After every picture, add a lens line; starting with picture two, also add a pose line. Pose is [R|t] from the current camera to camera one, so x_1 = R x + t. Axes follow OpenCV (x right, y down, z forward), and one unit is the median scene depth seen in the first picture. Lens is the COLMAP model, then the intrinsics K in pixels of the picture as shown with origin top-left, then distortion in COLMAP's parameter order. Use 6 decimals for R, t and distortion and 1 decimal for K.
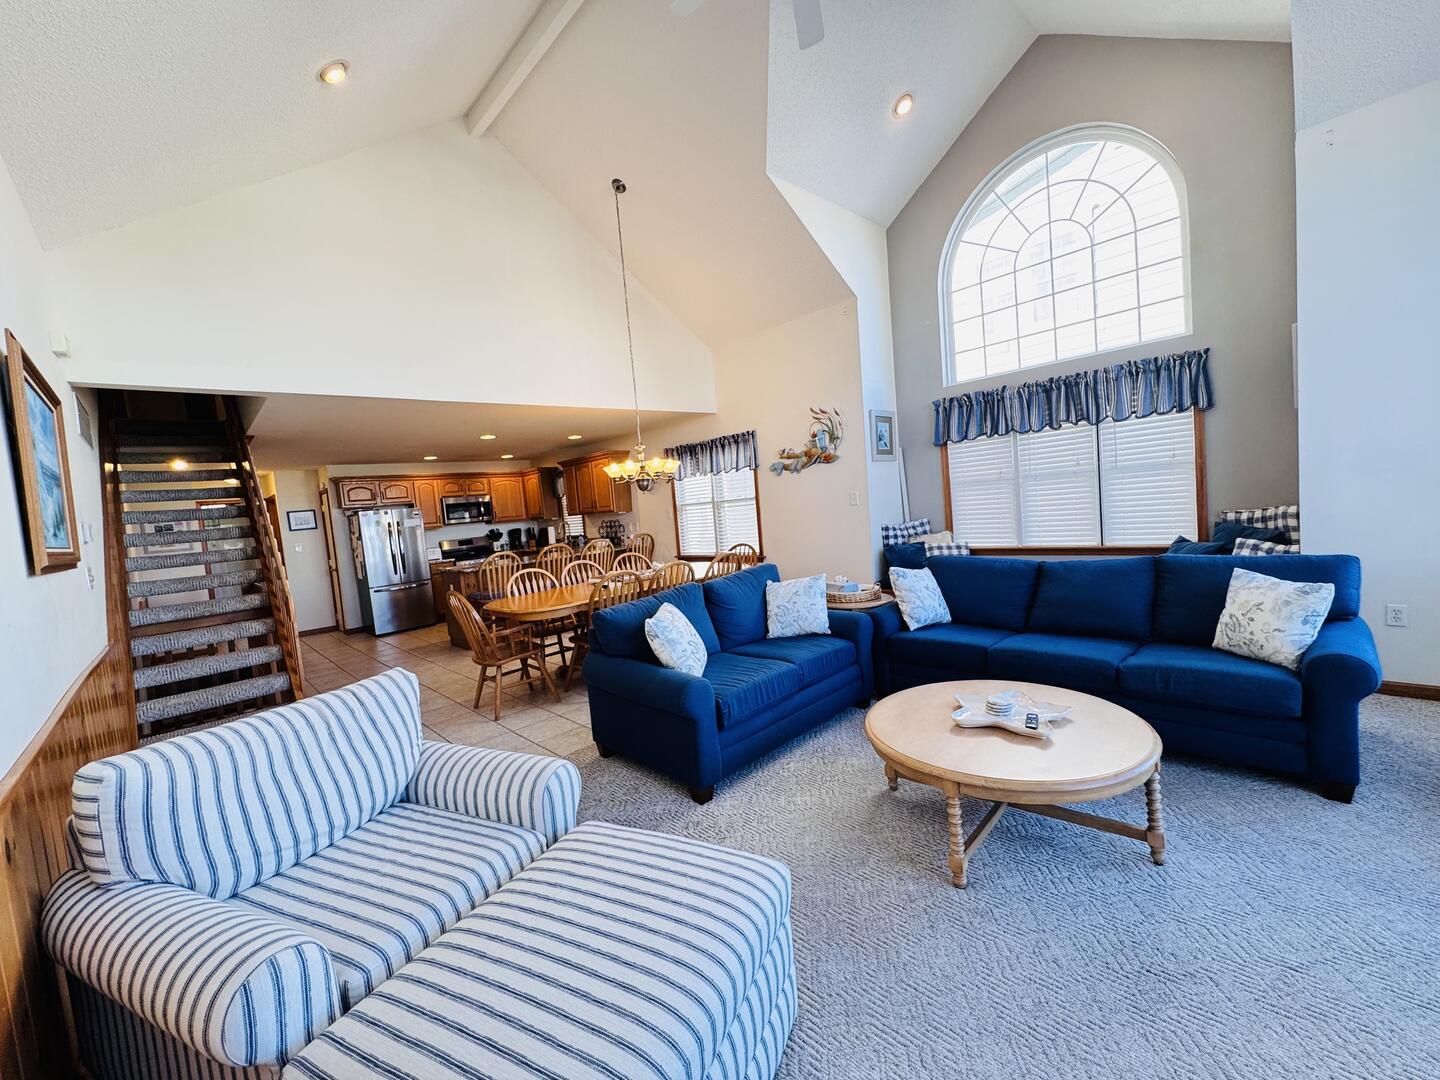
lens RADIAL K [[570.2, 0, 728.2], [0, 570.2, 538.7], [0, 0, 1]] dist [-0.004640, 0.000133]
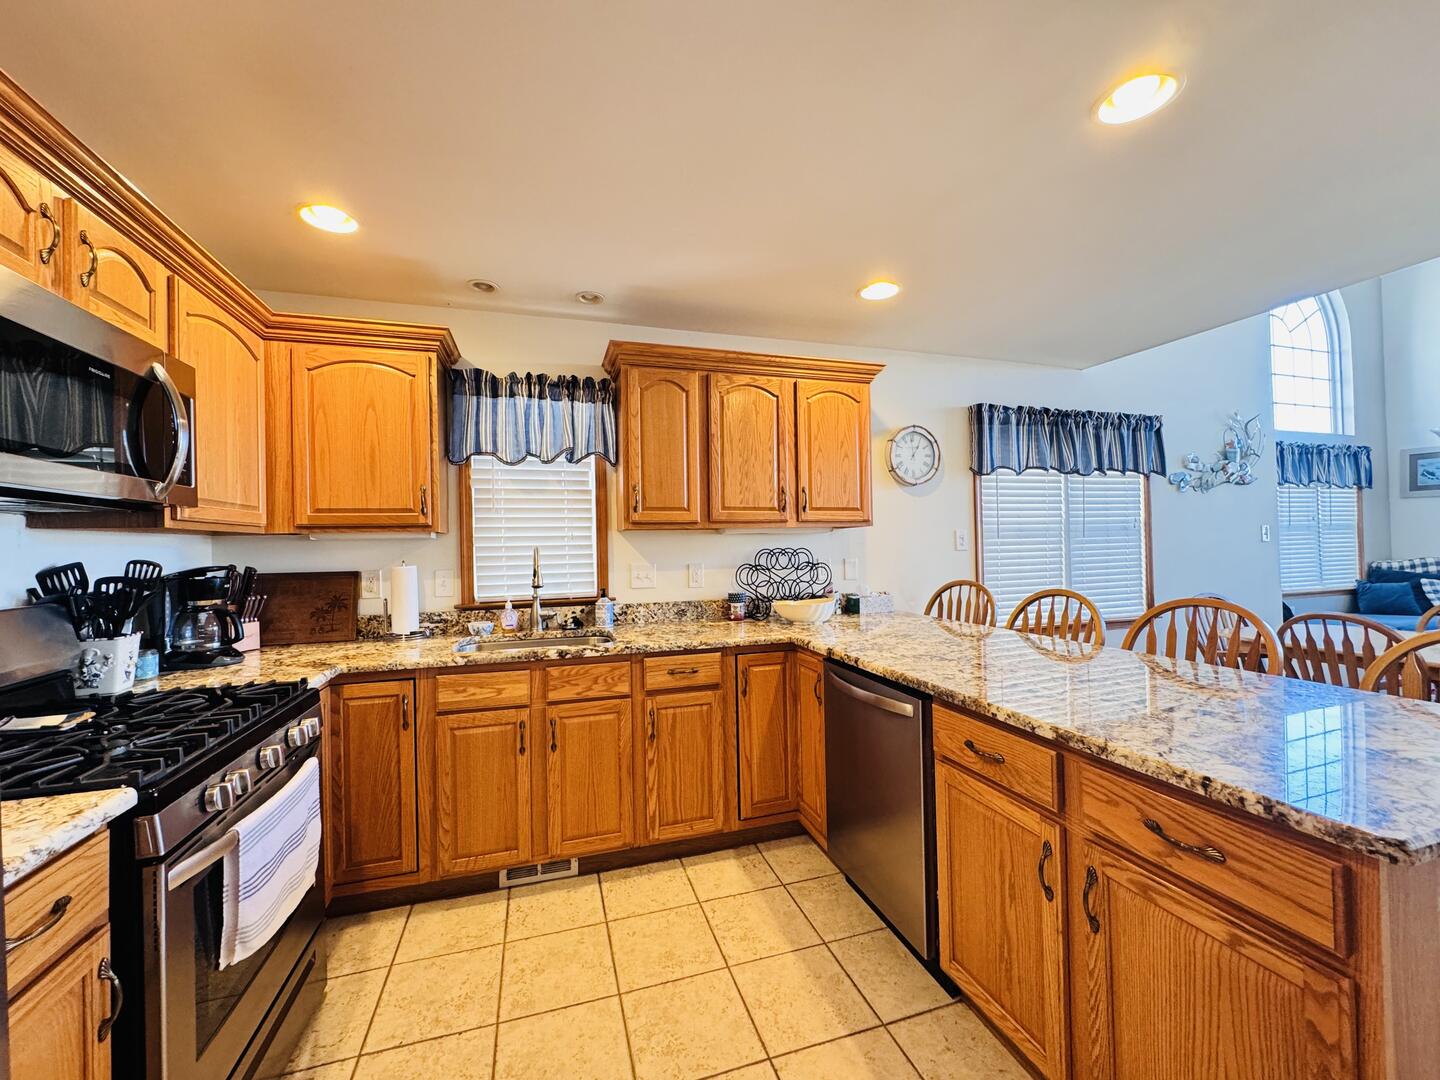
lens RADIAL K [[570.2, 0, 717.9], [0, 570.2, 538.7], [0, 0, 1]] dist [-0.004640, 0.000133]
pose [[0.460800, 0.090113, 0.882917, -0.541589], [0.034597, 0.992252, -0.119328, 0.003139], [-0.886829, 0.085533, 0.454112, 0.861416]]
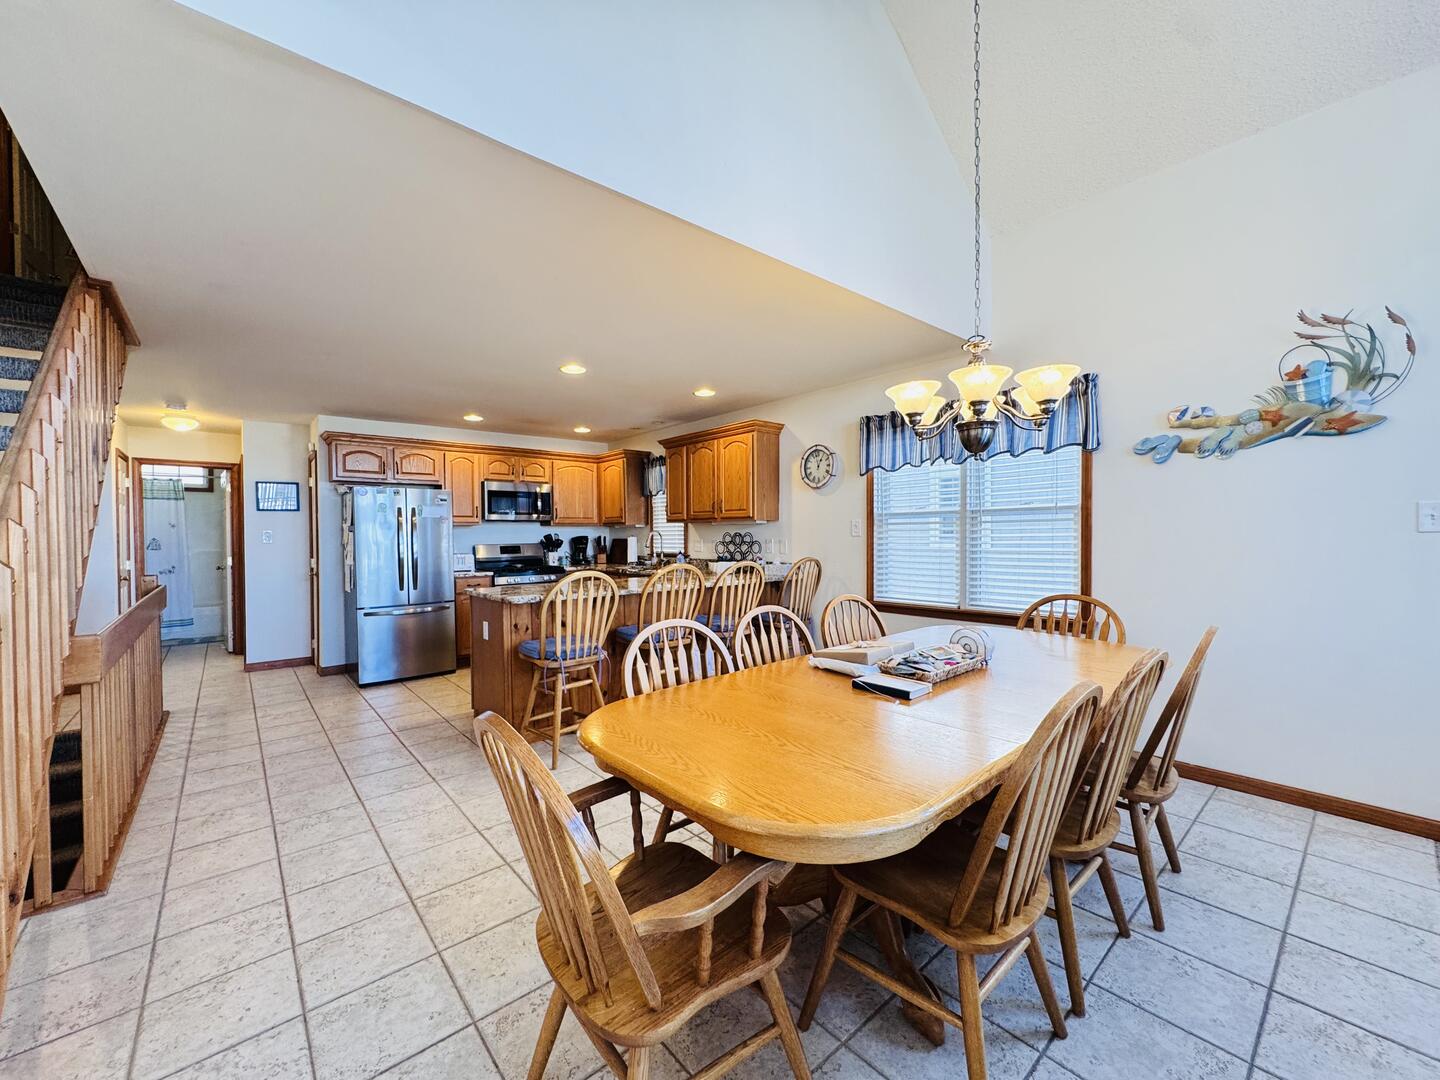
lens RADIAL K [[570.2, 0, 719.7], [0, 570.2, 539.0], [0, 0, 1]] dist [-0.004640, 0.000133]
pose [[0.994678, 0.080054, -0.064864, -0.183495], [-0.083242, 0.995371, -0.048032, 0.006401], [0.060719, 0.053176, 0.996737, 0.364328]]
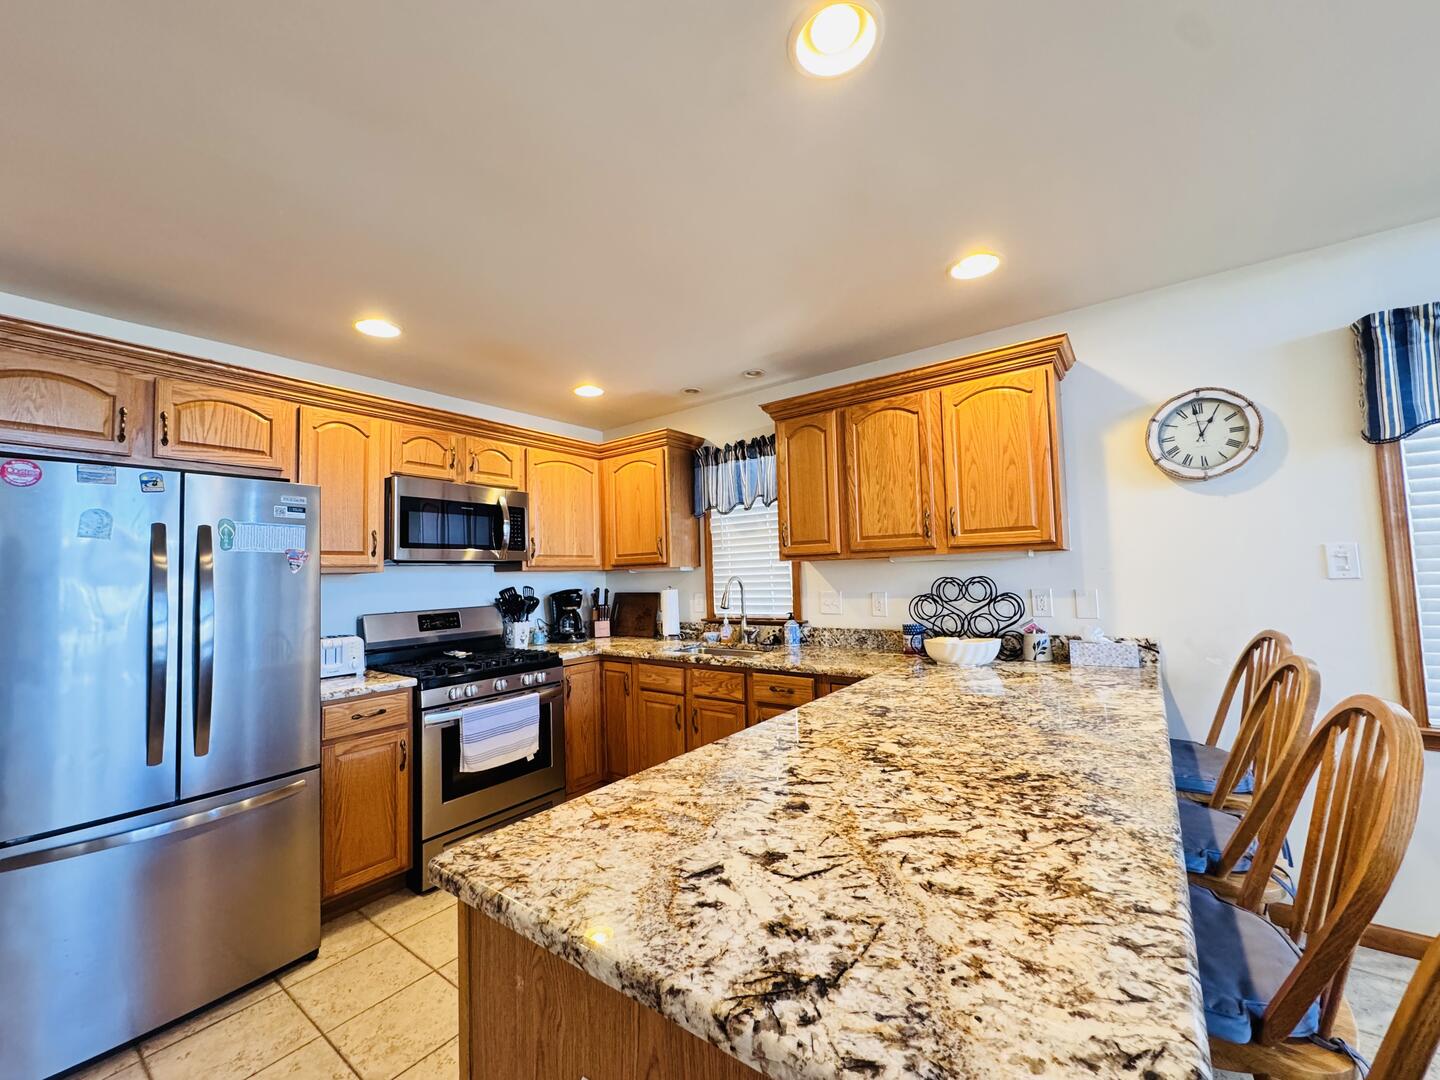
lens RADIAL K [[570.2, 0, 717.6], [0, 570.2, 540.6], [0, 0, 1]] dist [-0.004640, 0.000133]
pose [[0.986845, 0.069246, 0.146091, -0.385191], [-0.048999, 0.989233, -0.137900, -0.002374], [-0.154067, 0.128927, 0.979613, 0.700452]]
